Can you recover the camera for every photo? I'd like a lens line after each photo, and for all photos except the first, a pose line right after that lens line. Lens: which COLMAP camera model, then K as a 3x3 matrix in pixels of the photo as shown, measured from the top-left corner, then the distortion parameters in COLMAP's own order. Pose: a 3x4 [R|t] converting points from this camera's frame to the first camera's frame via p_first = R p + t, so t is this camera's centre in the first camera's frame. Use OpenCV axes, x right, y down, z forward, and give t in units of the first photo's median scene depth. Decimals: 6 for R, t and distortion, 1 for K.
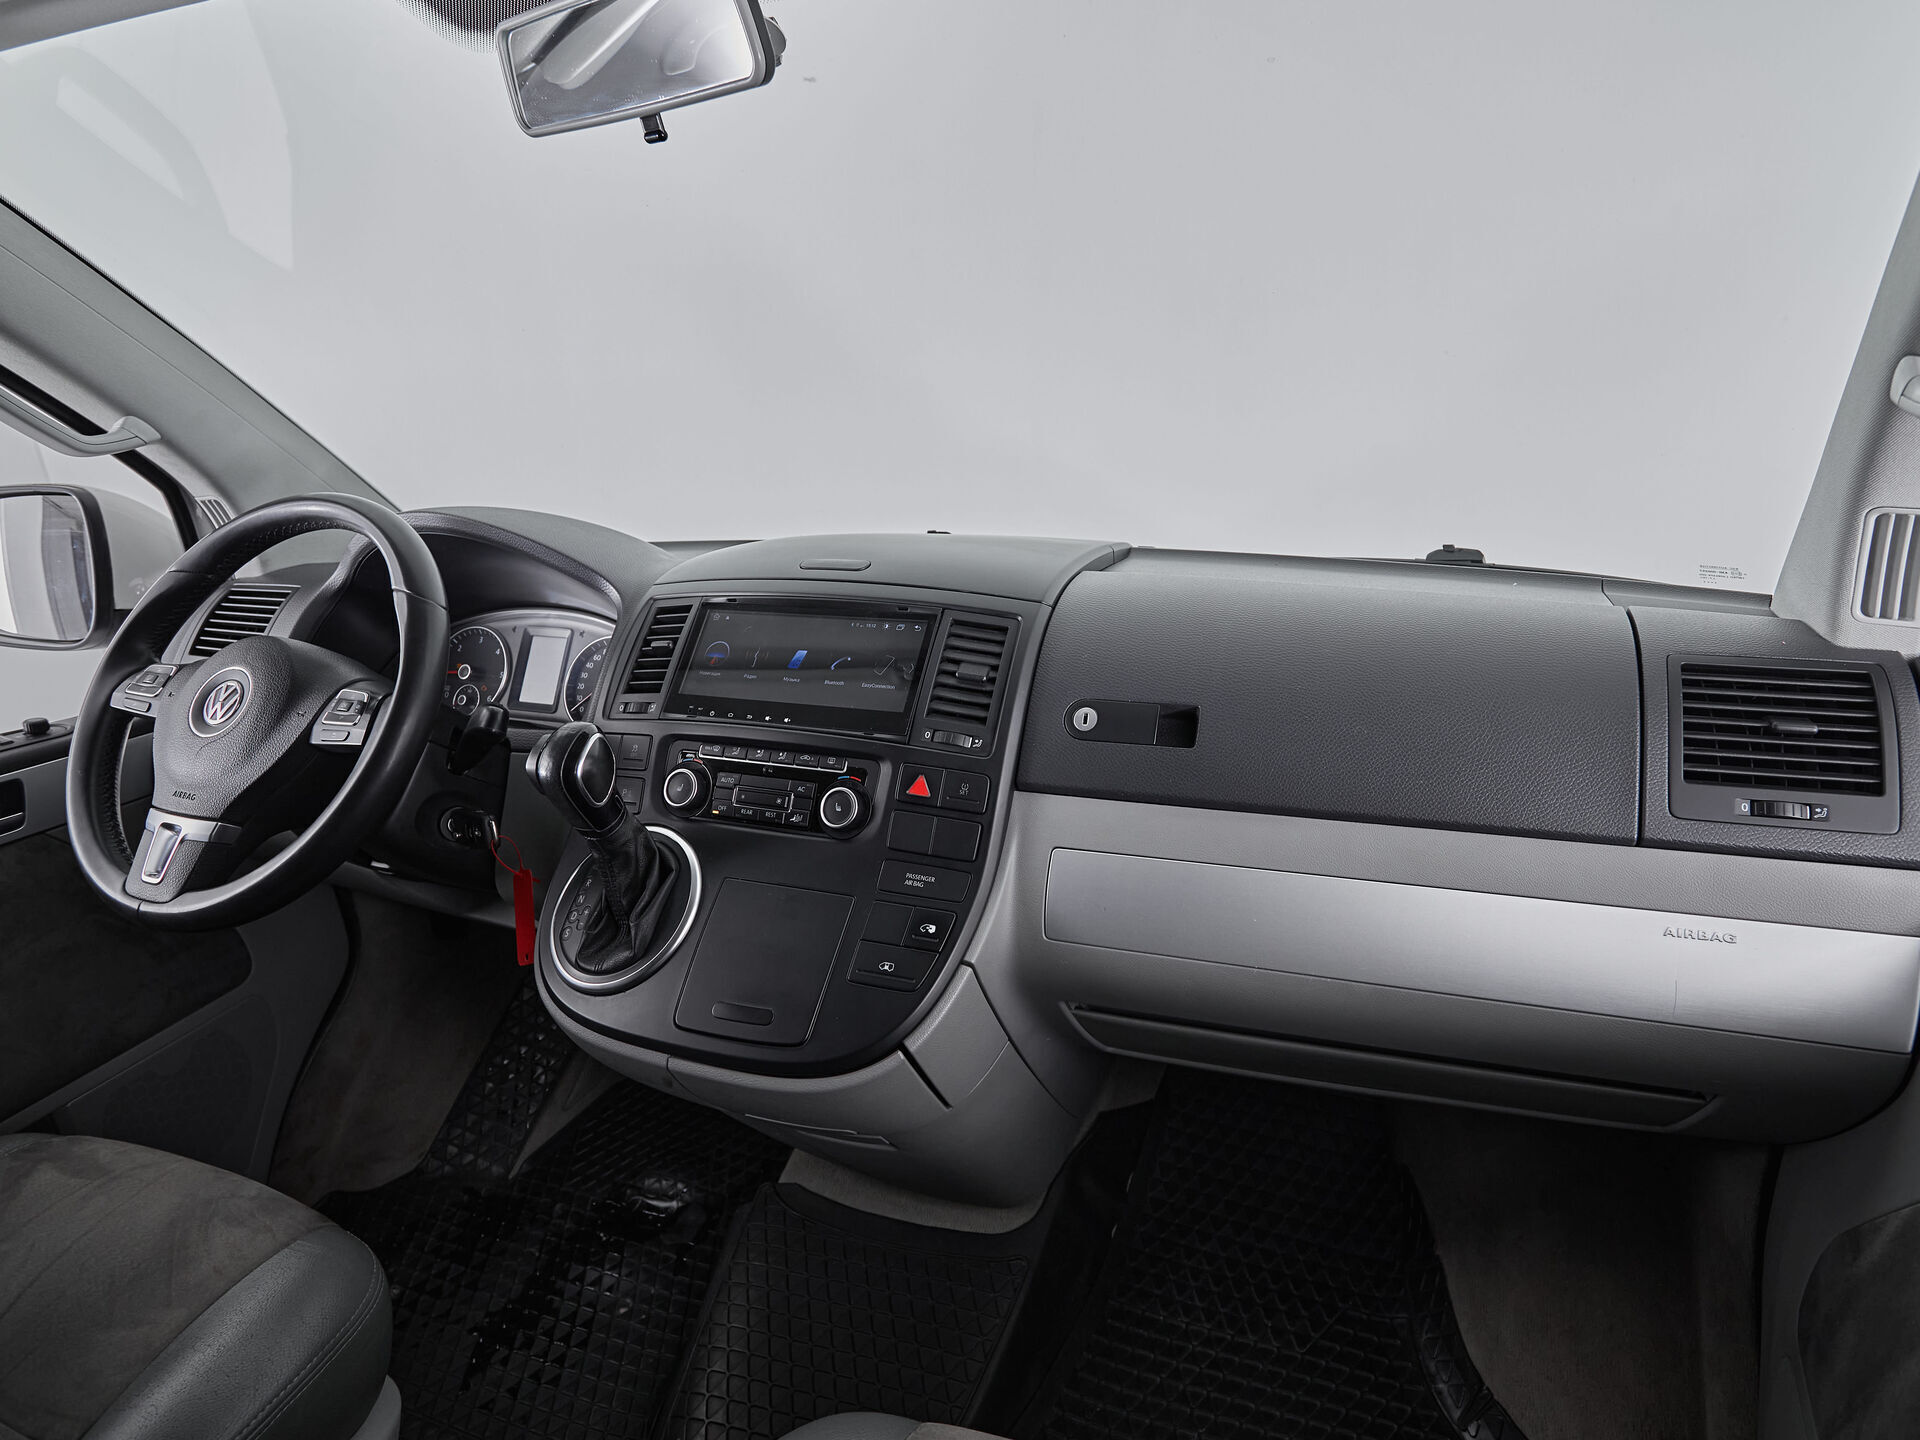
lens RADIAL K [[993.0, 0, 1035.7], [0, 993.0, 735.7], [0, 0, 1]] dist [-0.004814, -0.000661]
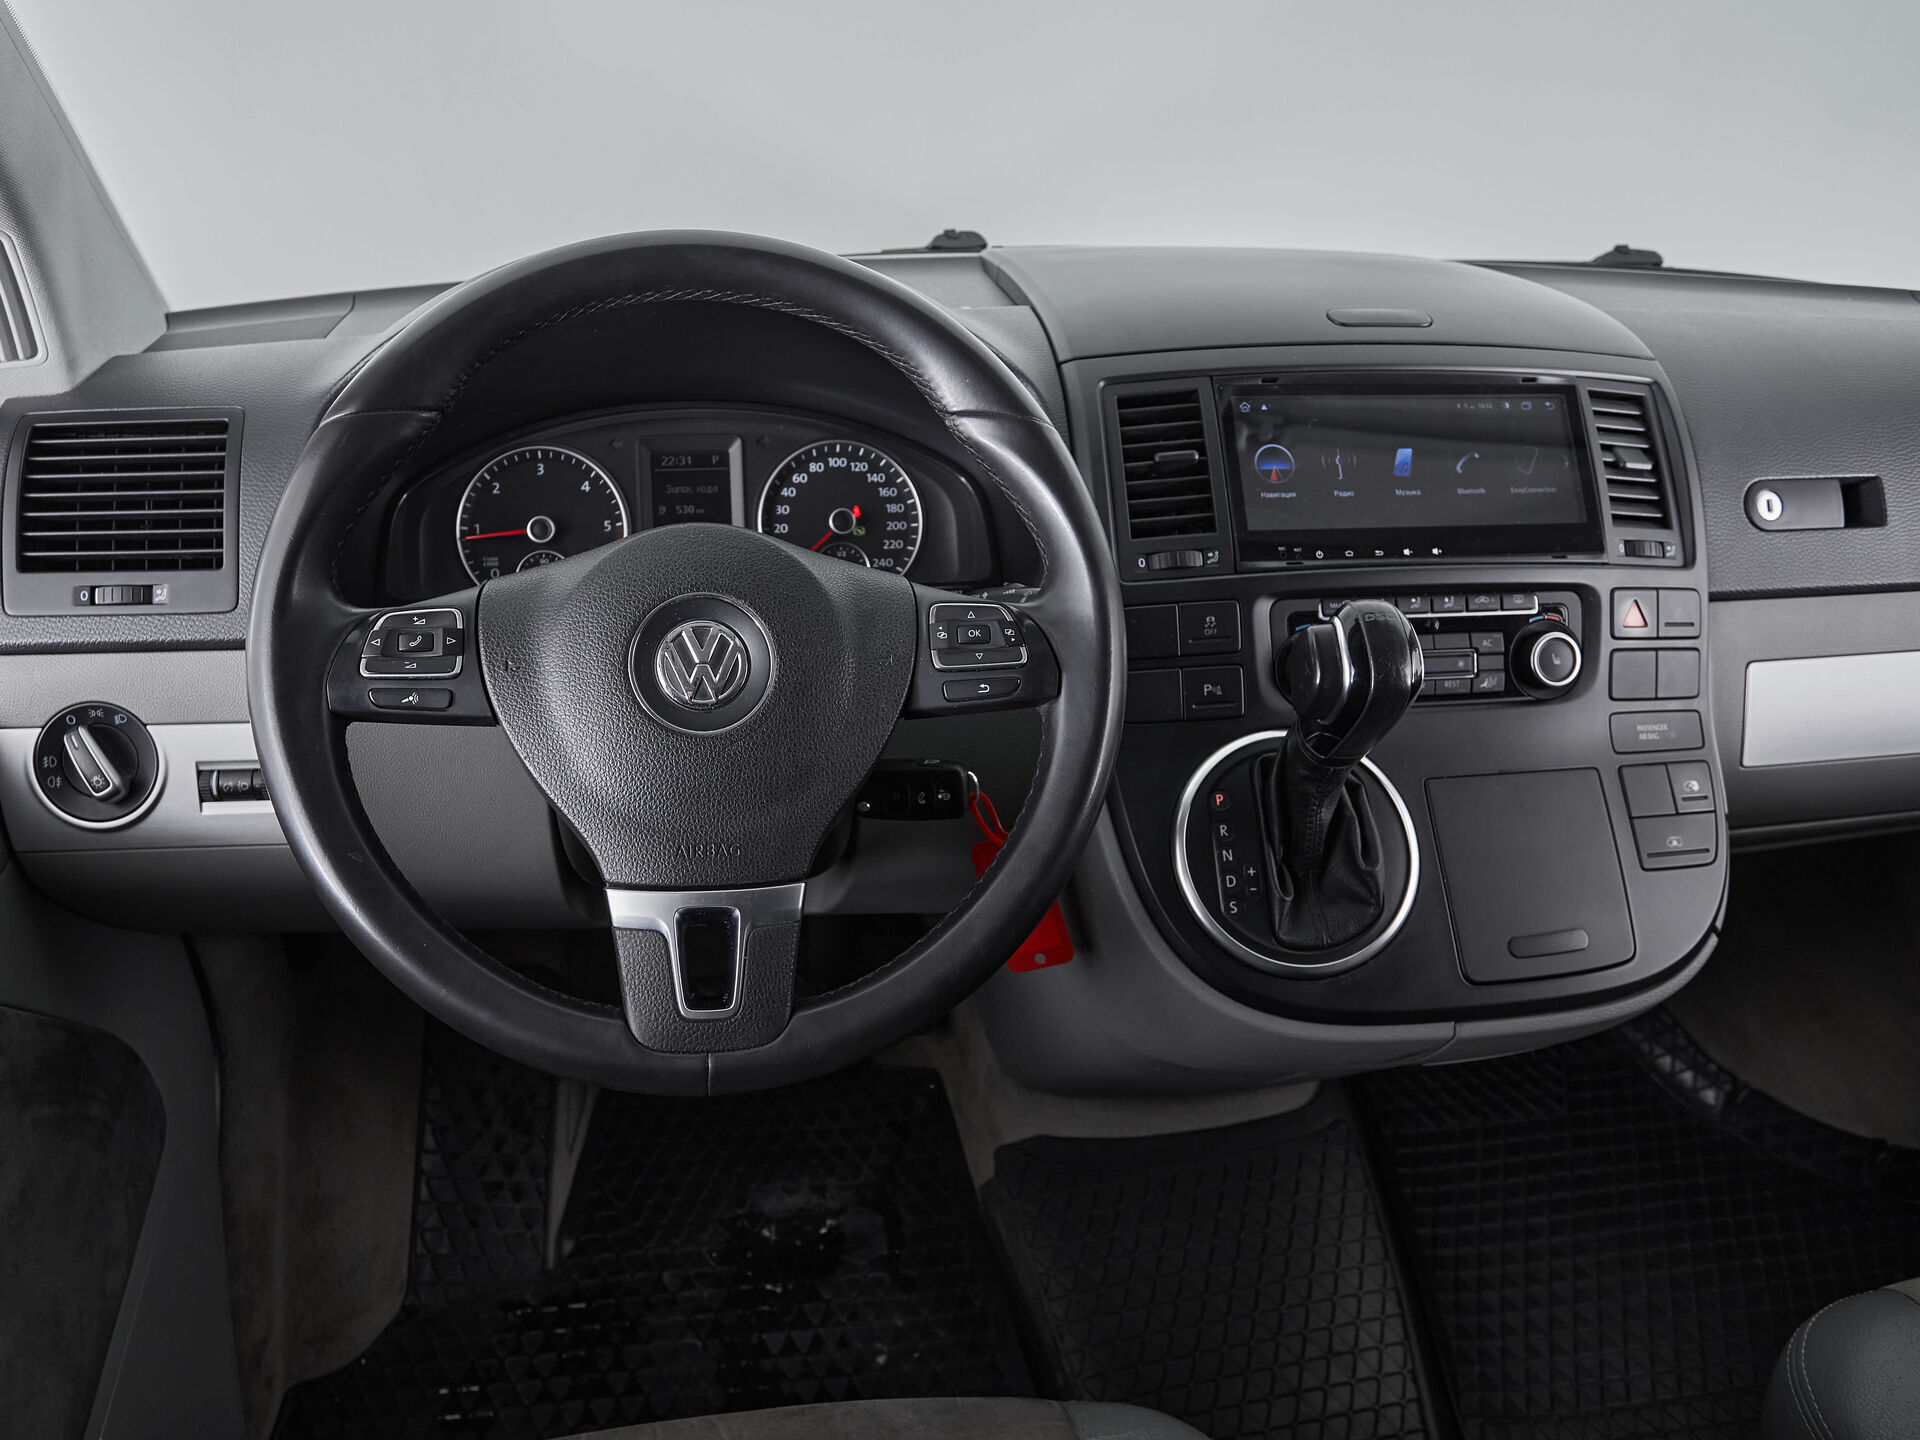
lens RADIAL K [[1253.6, 0, 835.4], [0, 1253.6, 712.0], [0, 0, 1]] dist [-0.079080, 0.044594]
pose [[0.894933, -0.190271, 0.403599, -1.028398], [0.102851, 0.968131, 0.228353, -0.152570], [-0.434186, -0.162850, 0.885981, 0.382145]]
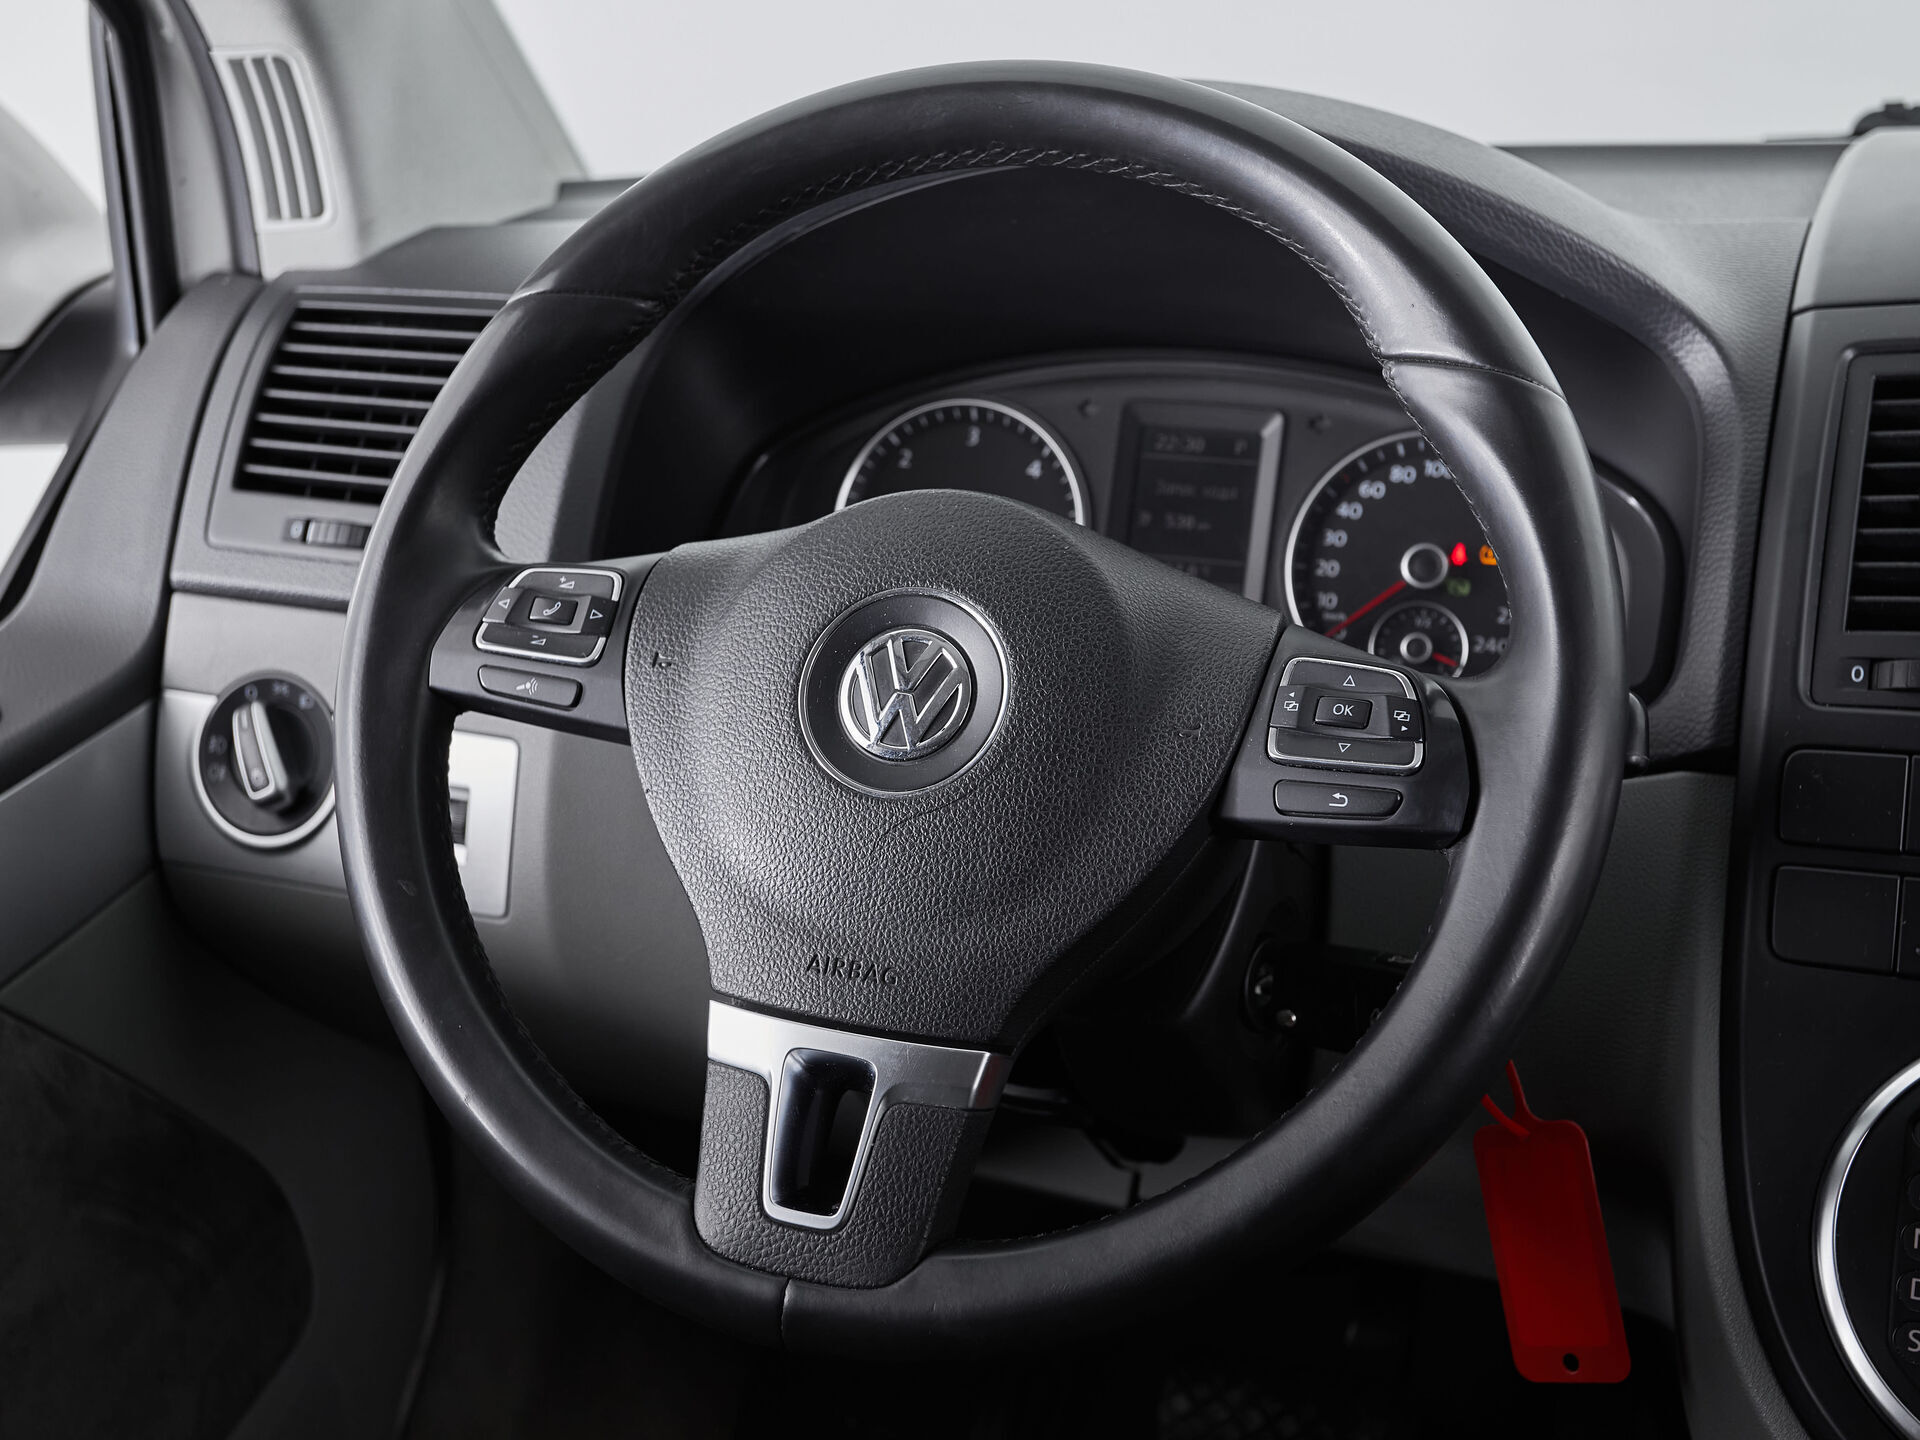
lens RADIAL K [[2261.4, 0, 960.0], [0, 2261.4, 720.0], [0, 0, 1]] dist [0.005315, 0.043024]
pose [[0.999930, -0.010568, -0.005345, -0.797937], [0.011004, 0.995933, 0.089428, -0.094939], [0.004378, -0.089480, 0.995979, 0.214442]]
